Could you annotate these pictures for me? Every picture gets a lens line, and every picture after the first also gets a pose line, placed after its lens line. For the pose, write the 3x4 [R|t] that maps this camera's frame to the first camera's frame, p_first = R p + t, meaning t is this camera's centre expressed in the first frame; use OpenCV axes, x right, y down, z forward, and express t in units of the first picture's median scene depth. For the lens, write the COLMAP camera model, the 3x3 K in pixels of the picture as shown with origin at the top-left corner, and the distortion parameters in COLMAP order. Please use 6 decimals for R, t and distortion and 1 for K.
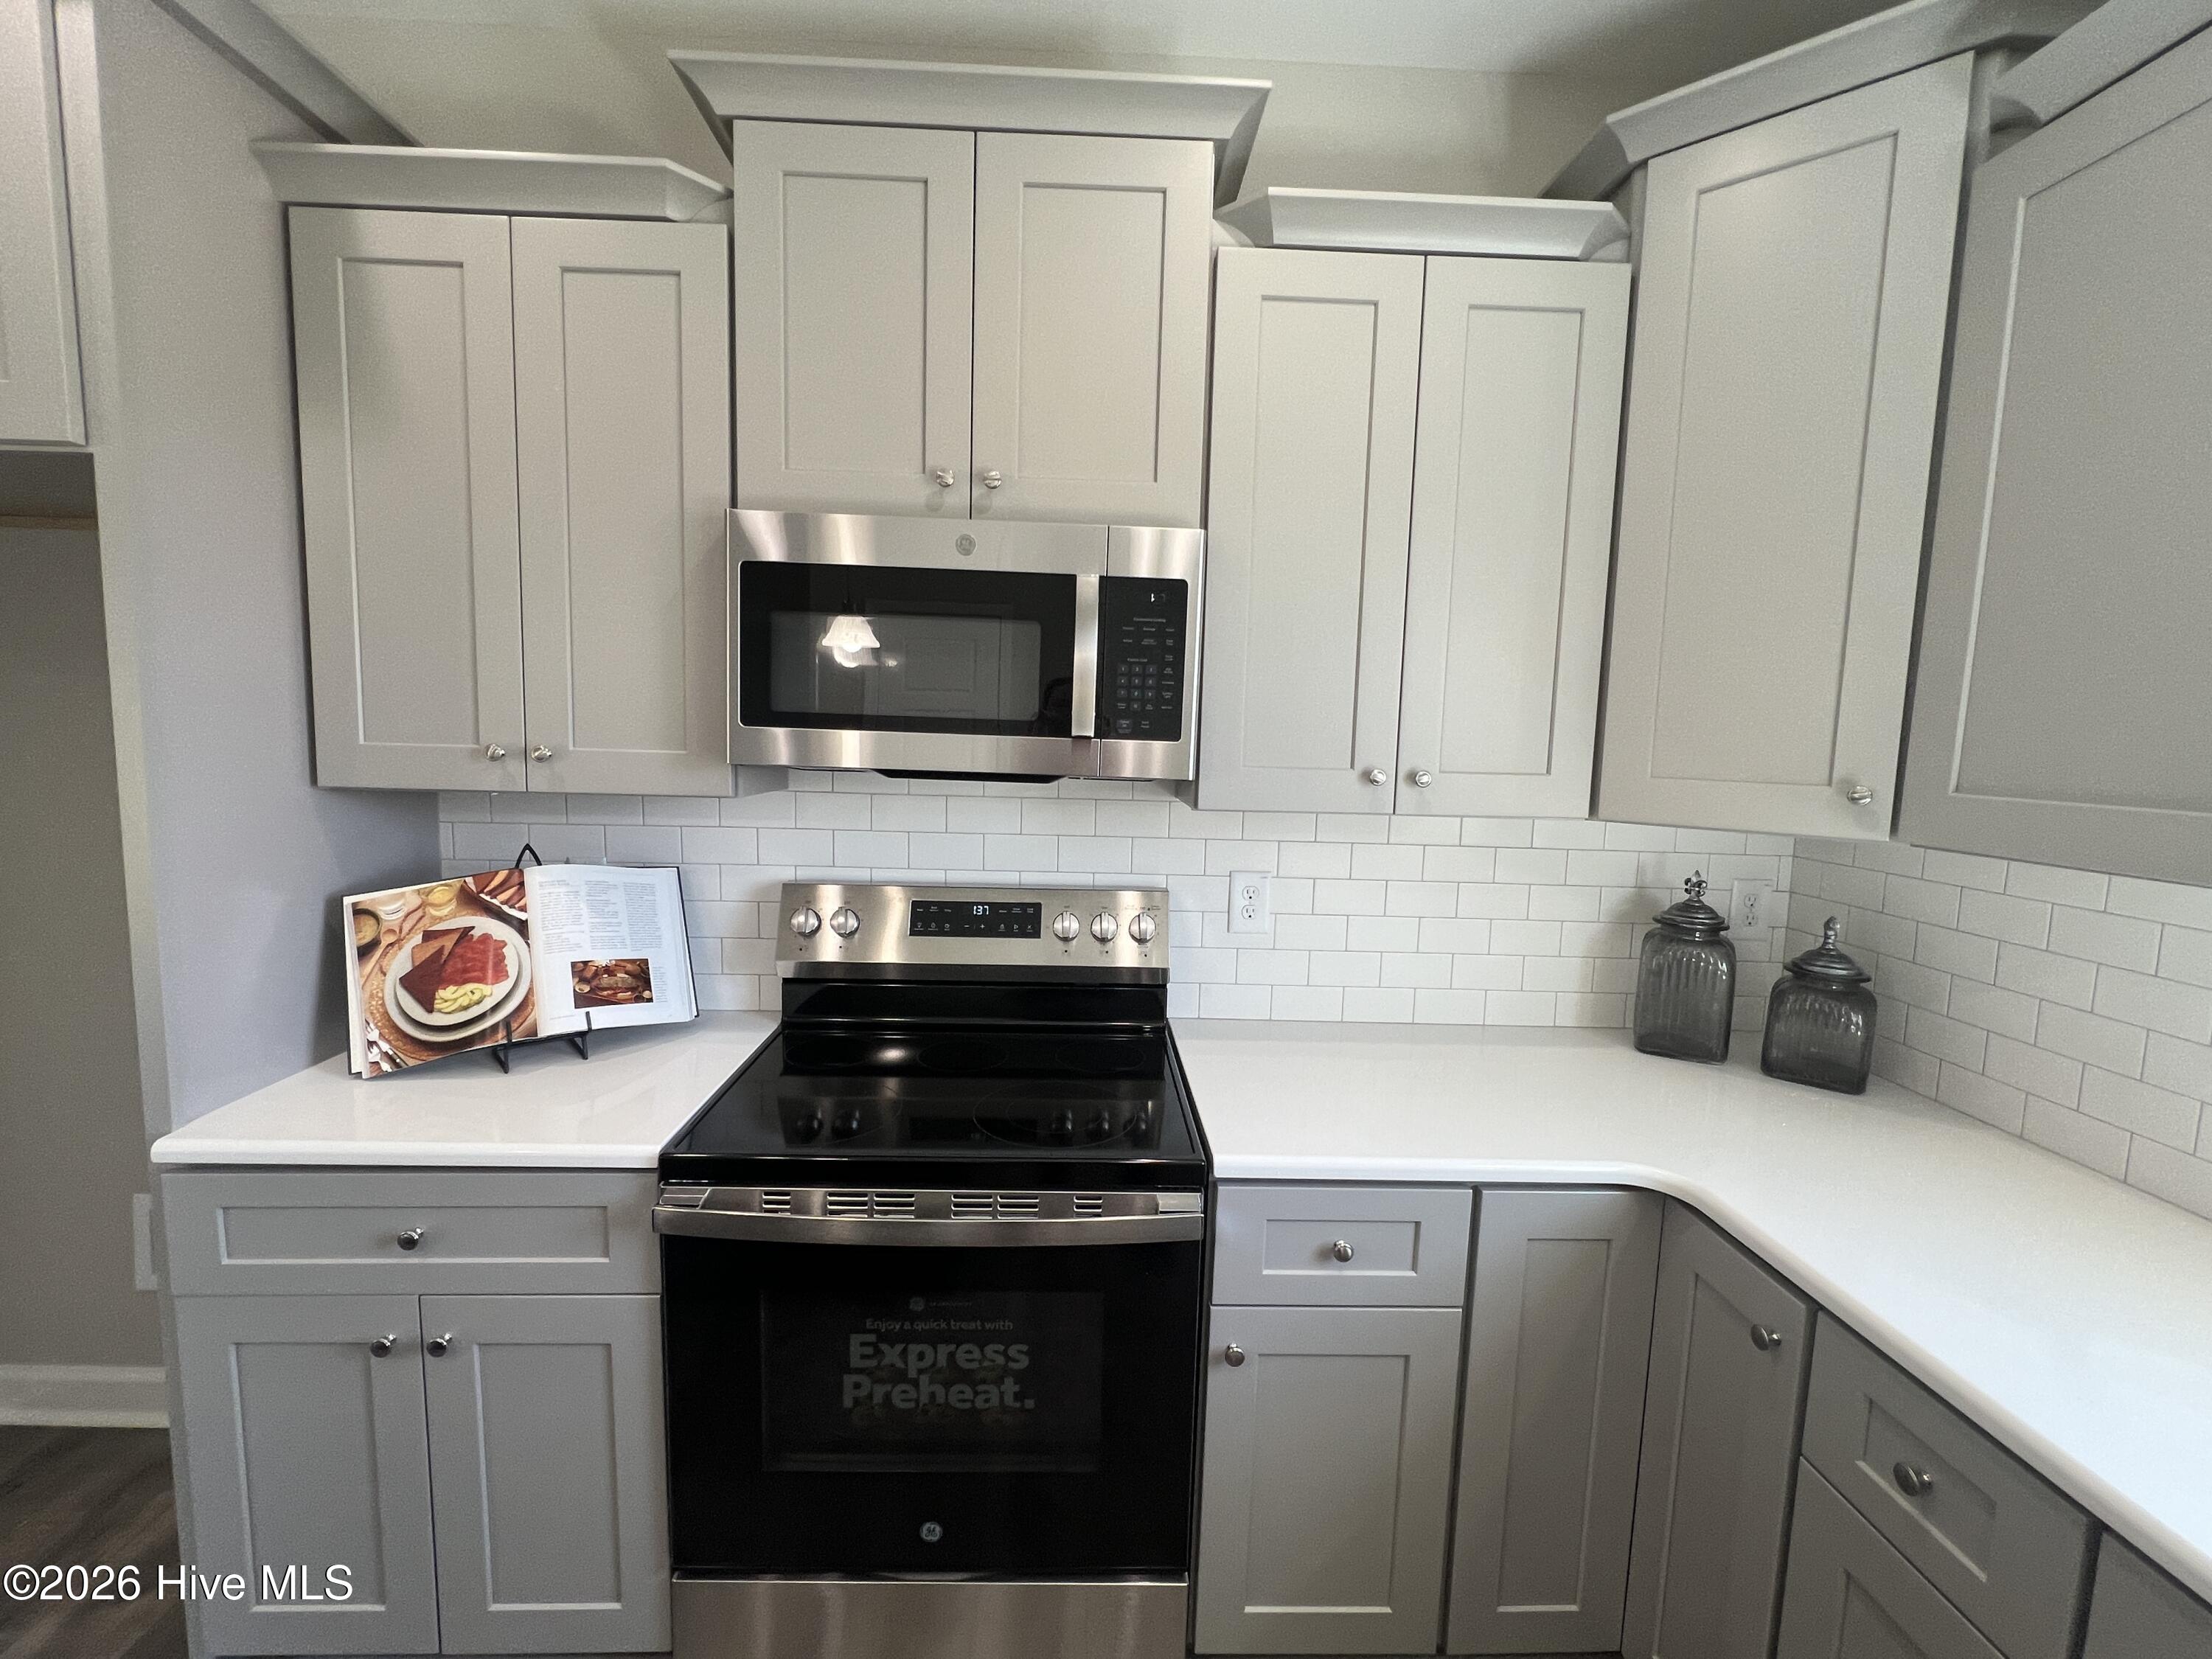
lens RADIAL K [[957.8, 0, 1106.0], [0, 957.8, 828.4], [0, 0, 1]] dist [-0.003003, -0.000211]
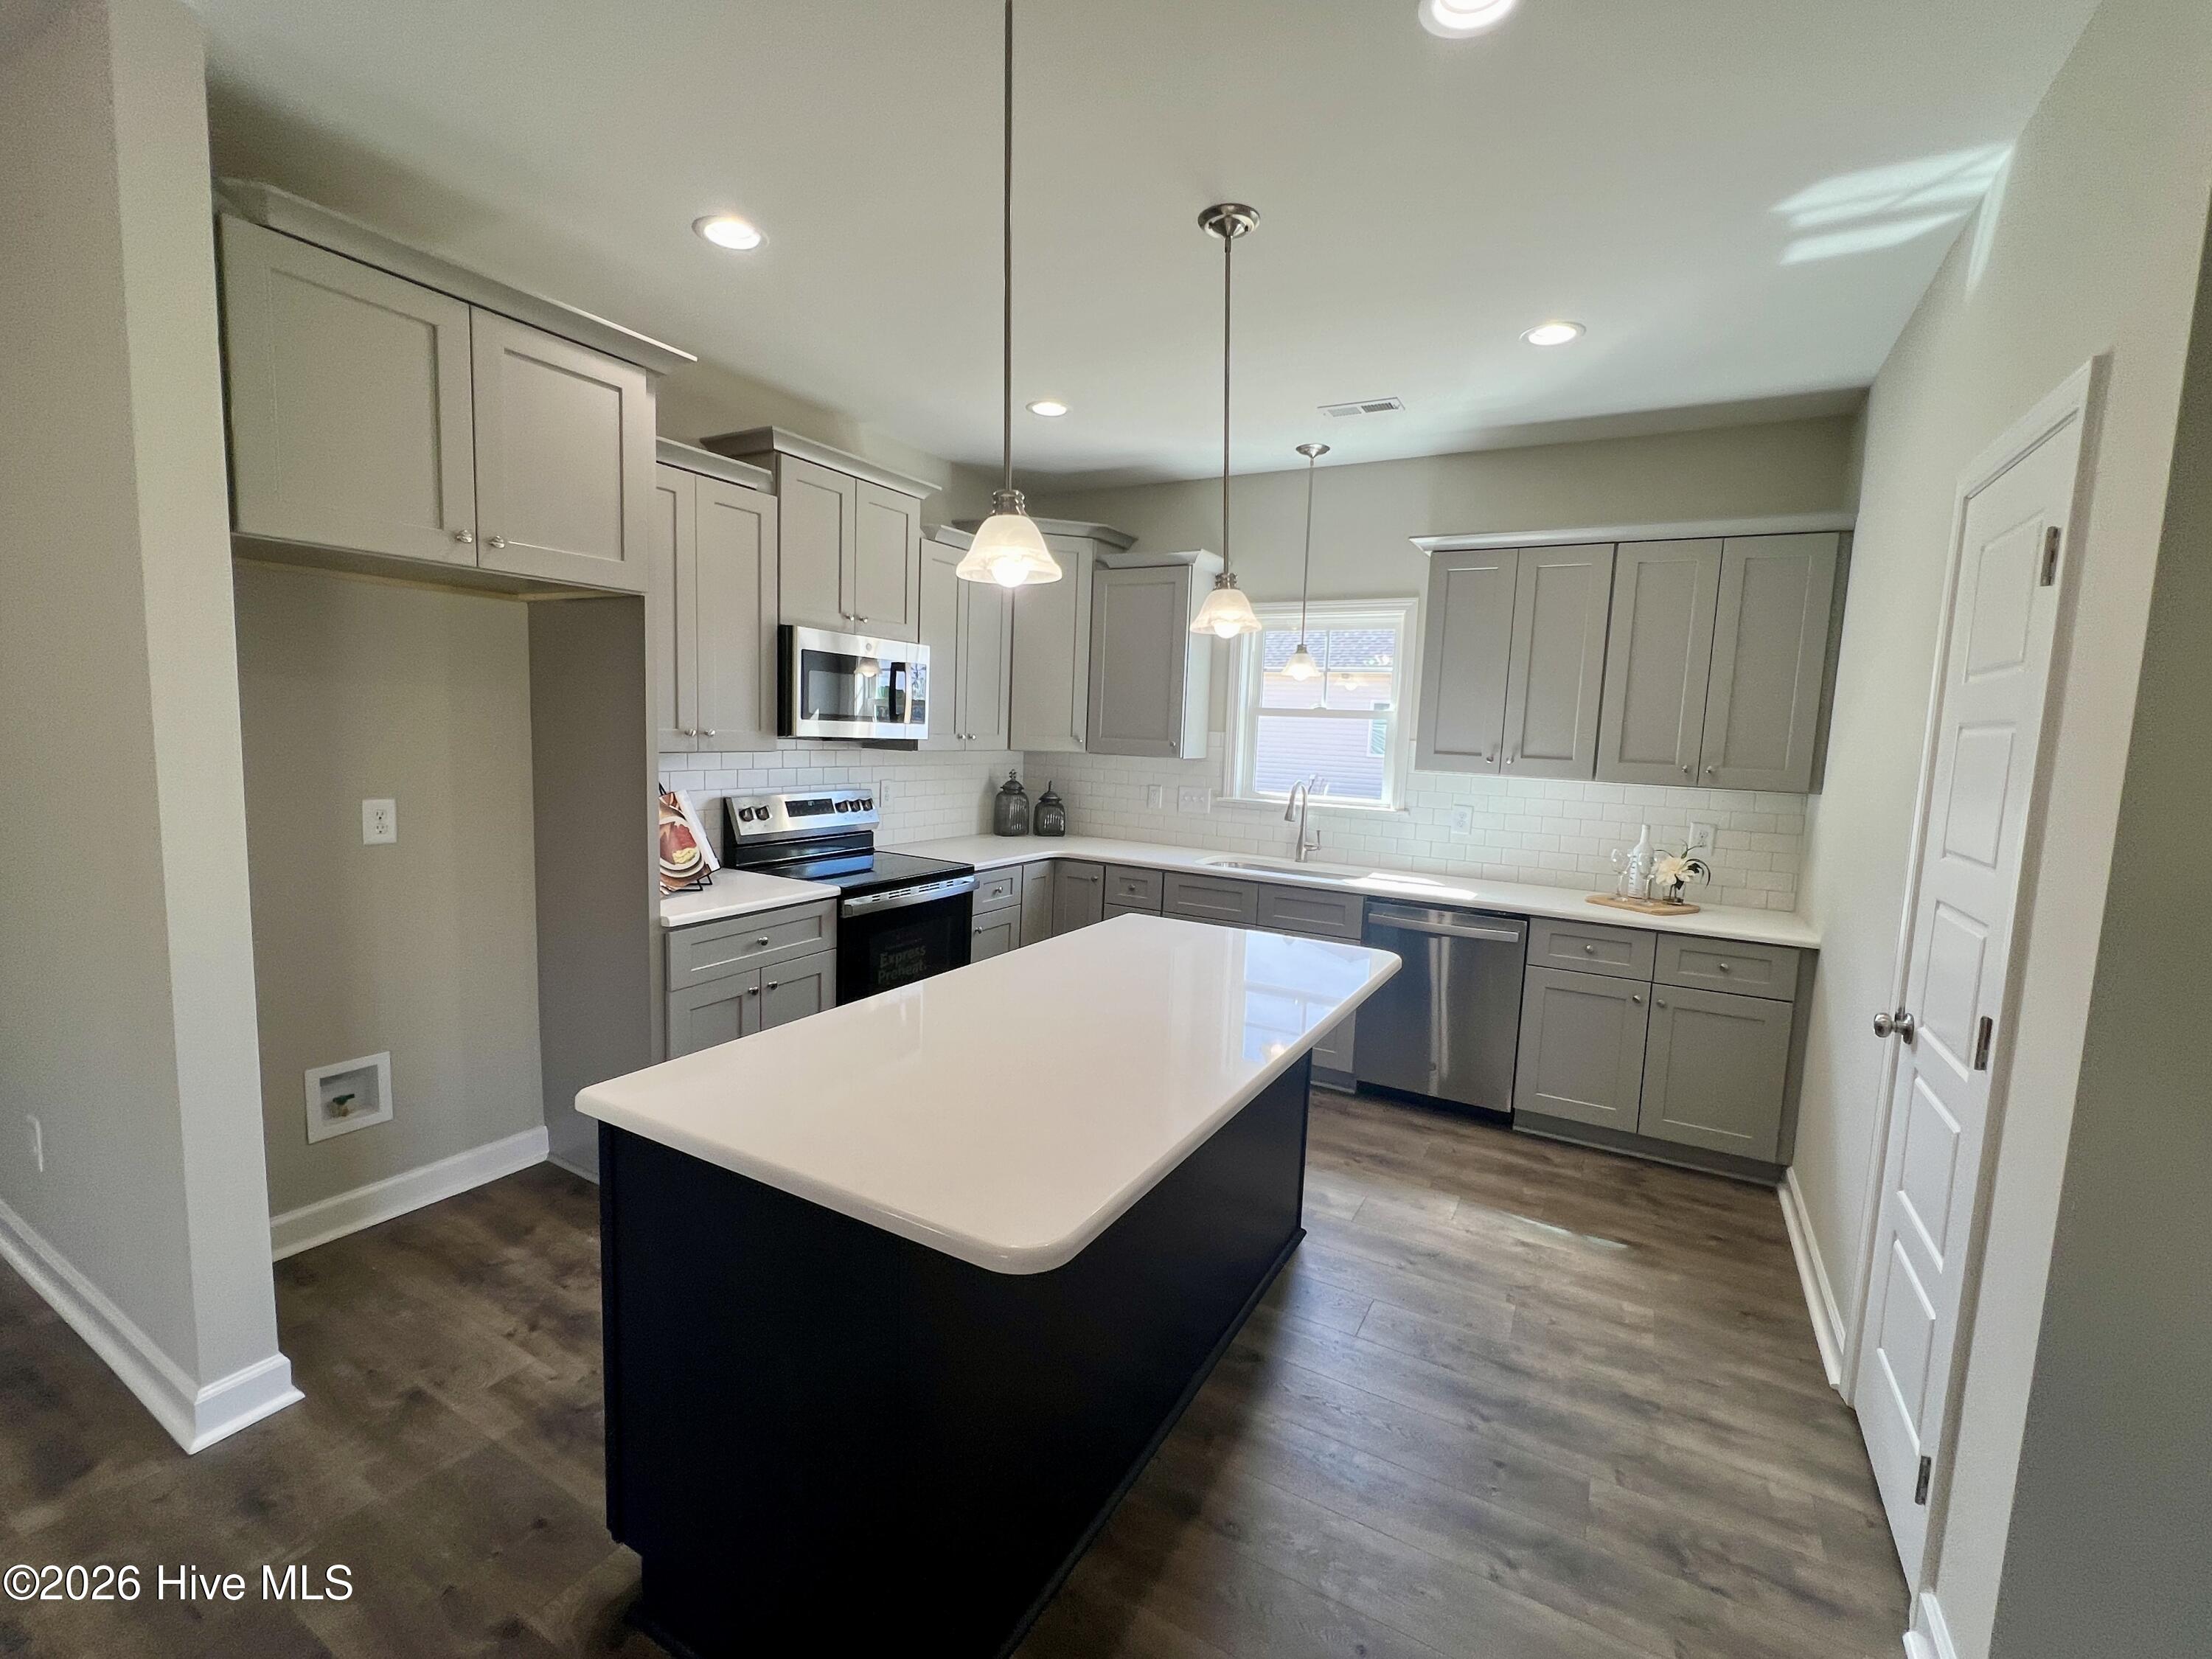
lens RADIAL K [[957.8, 0, 1096.4], [0, 957.8, 829.6], [0, 0, 1]] dist [-0.003003, -0.000211]
pose [[0.528150, -0.101008, 0.843122, -1.903036], [0.065447, 0.994789, 0.078181, 0.022507], [-0.846625, 0.013888, 0.532008, -0.800547]]
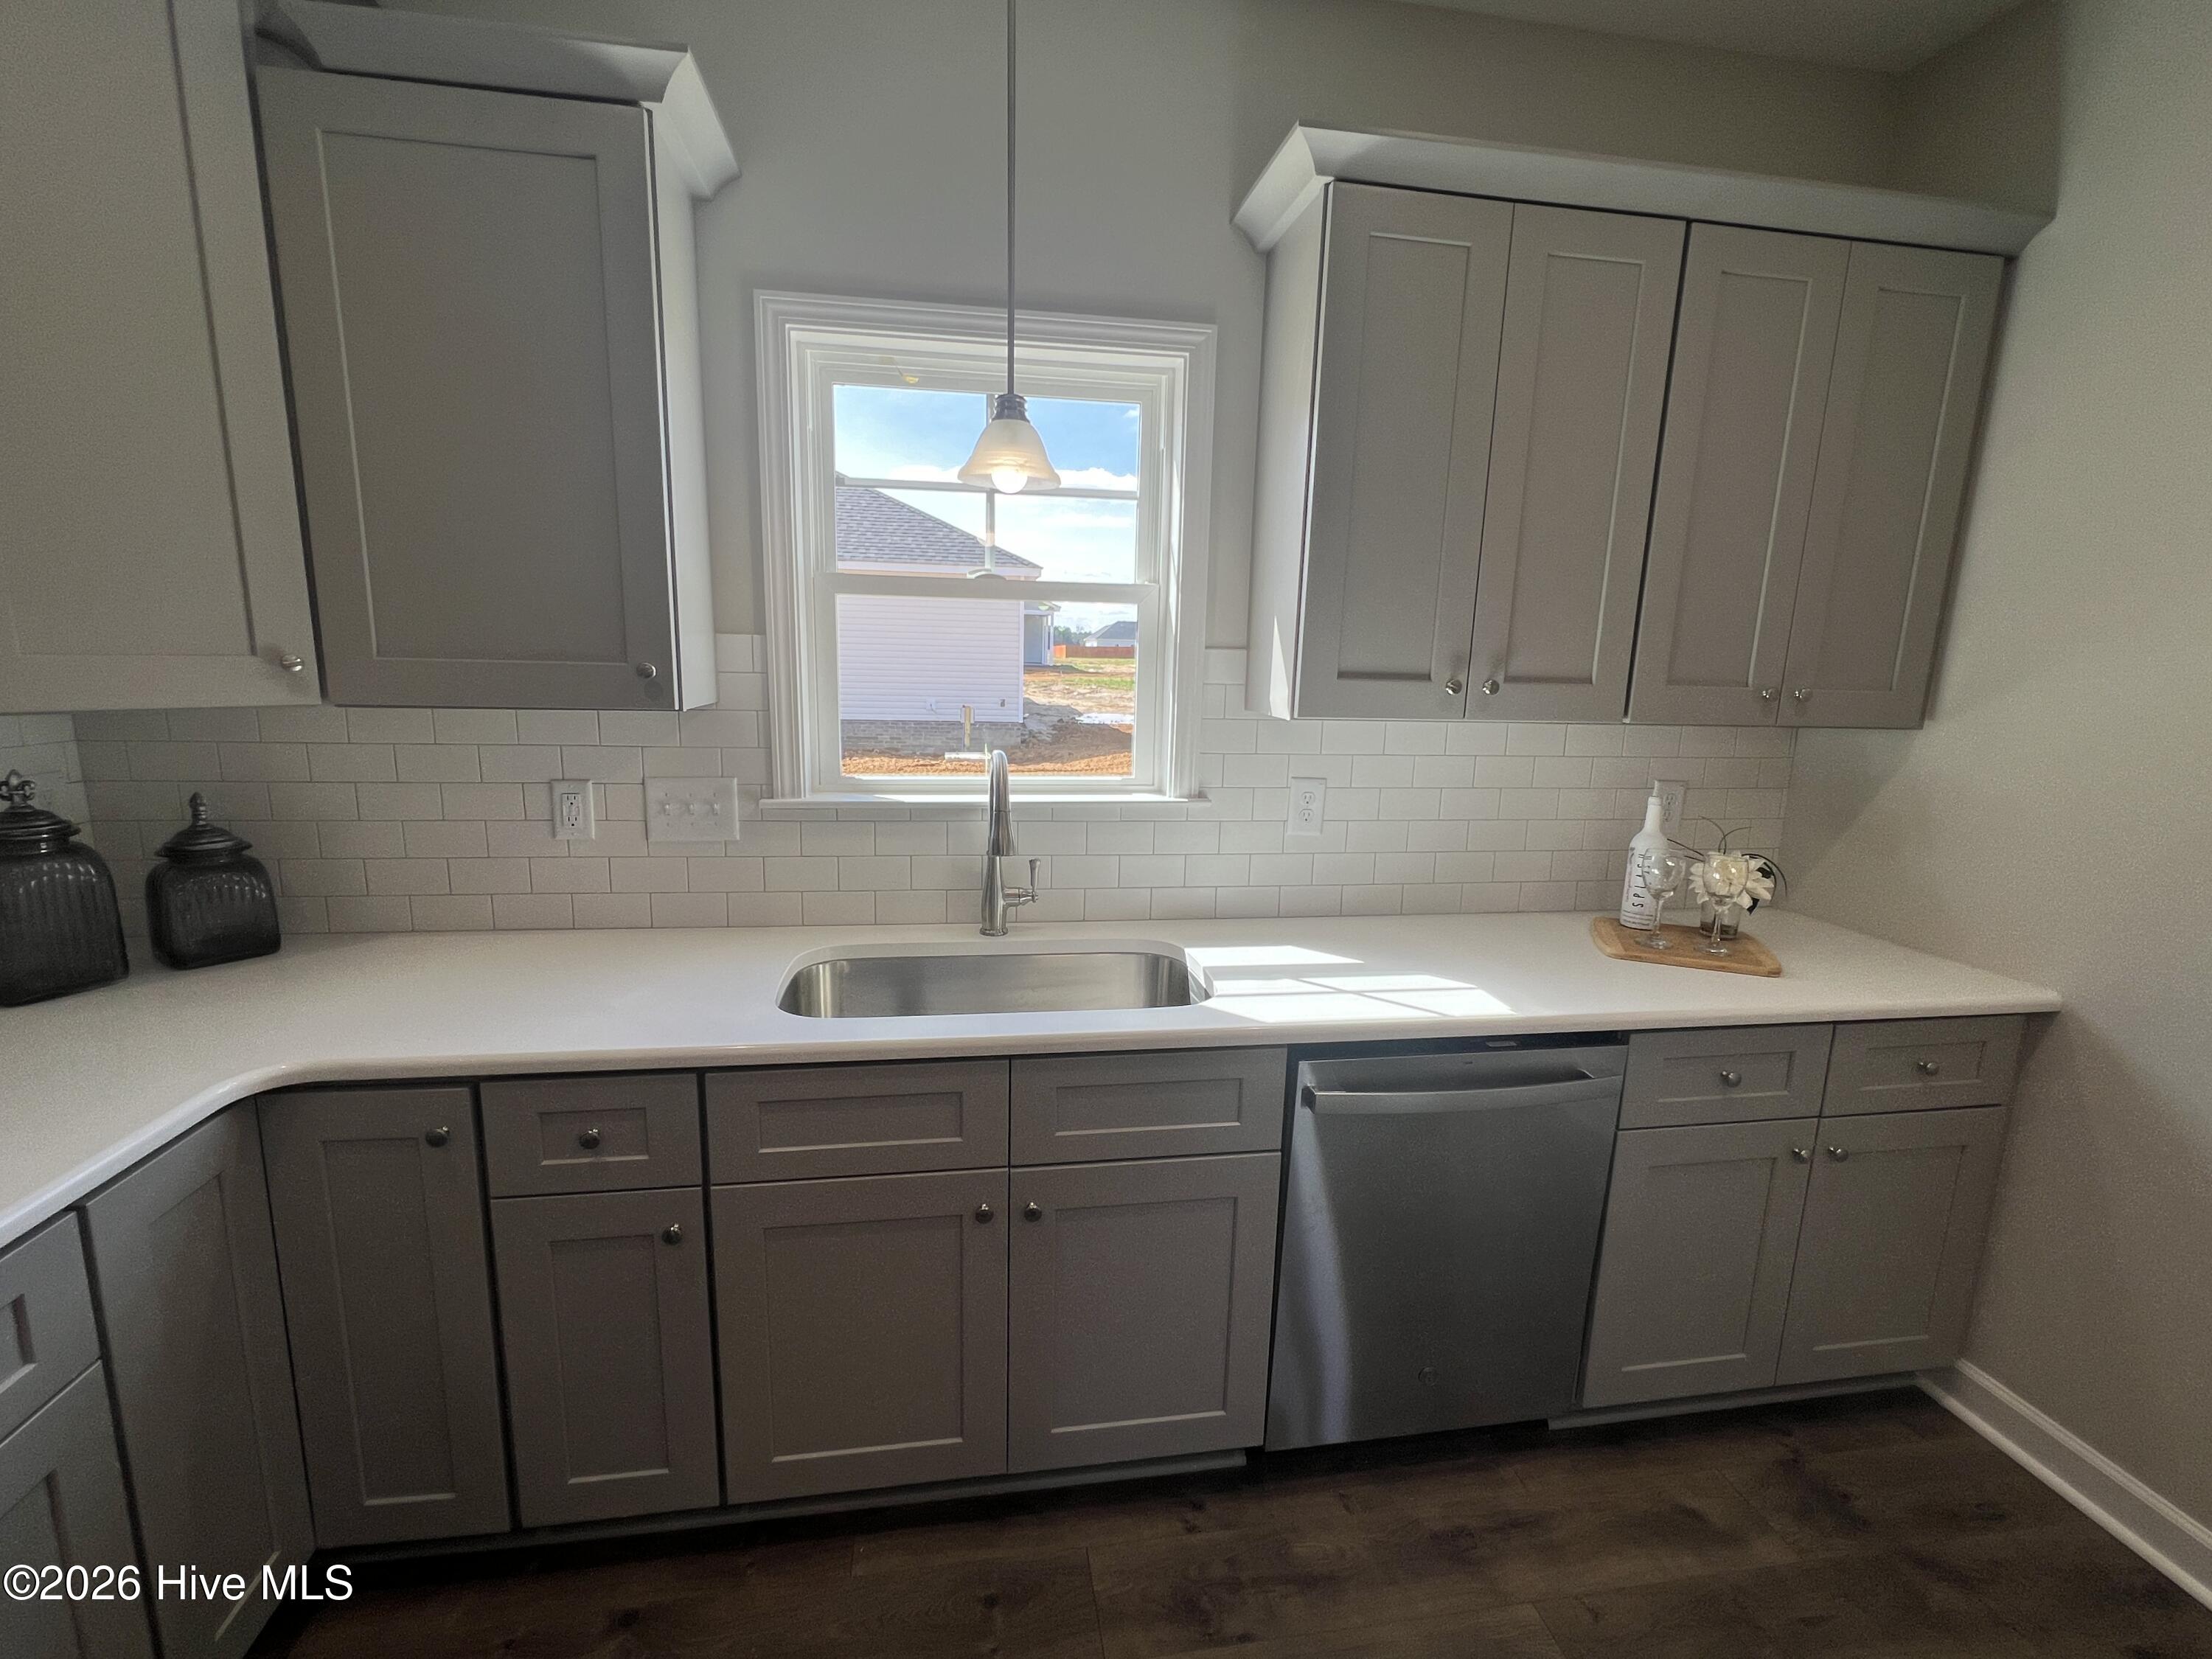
lens RADIAL K [[957.8, 0, 1094.7], [0, 957.8, 826.5], [0, 0, 1]] dist [-0.003003, -0.000211]
pose [[-0.123305, -0.210875, 0.969705, -0.338317], [0.075988, 0.972287, 0.221098, -0.021828], [-0.989455, 0.100949, -0.103864, 0.216704]]
